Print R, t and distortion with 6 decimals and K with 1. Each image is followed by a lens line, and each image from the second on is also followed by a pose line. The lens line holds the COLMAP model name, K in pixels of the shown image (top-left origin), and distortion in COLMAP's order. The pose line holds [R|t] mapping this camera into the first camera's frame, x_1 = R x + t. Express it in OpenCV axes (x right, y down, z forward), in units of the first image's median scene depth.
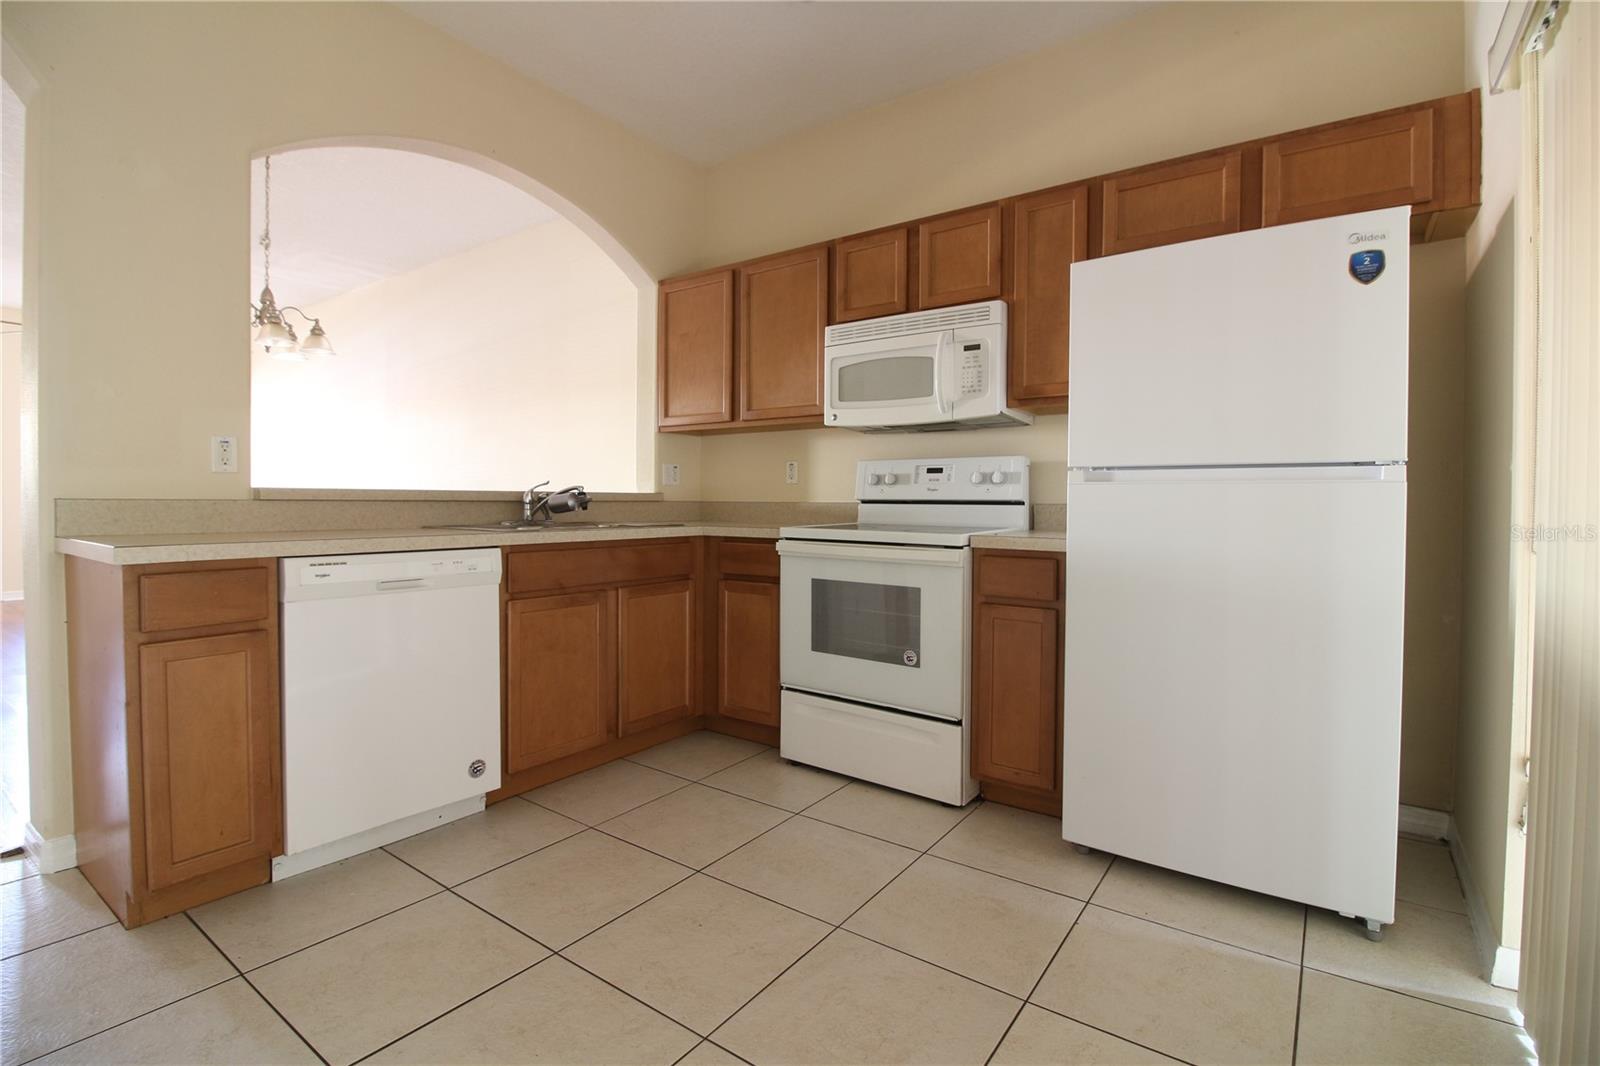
lens RADIAL K [[750.0, 0, 795.9], [0, 750.0, 520.6], [0, 0, 1]] dist [-0.005140, -0.001131]
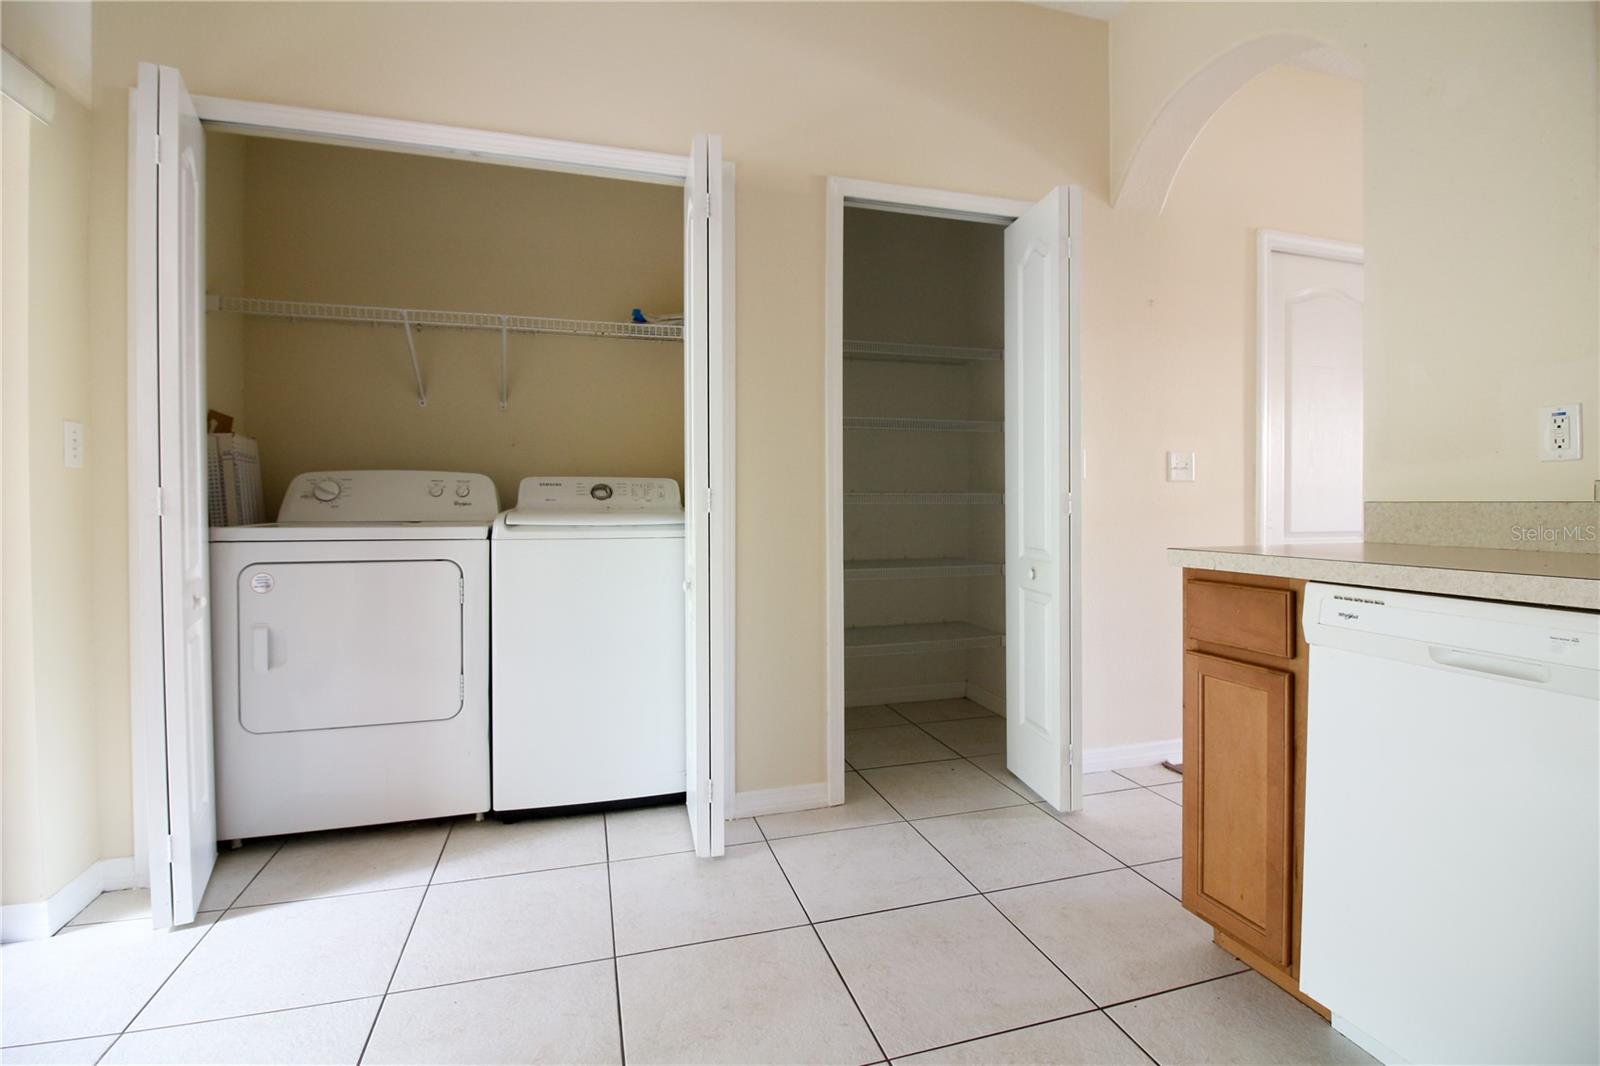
lens RADIAL K [[750.0, 0, 801.6], [0, 750.0, 518.9], [0, 0, 1]] dist [-0.005140, -0.001131]
pose [[-0.593935, 0.012294, -0.804419, 0.096695], [-0.021835, 0.999269, 0.031394, -0.011575], [0.804217, 0.036211, -0.593232, 0.526536]]
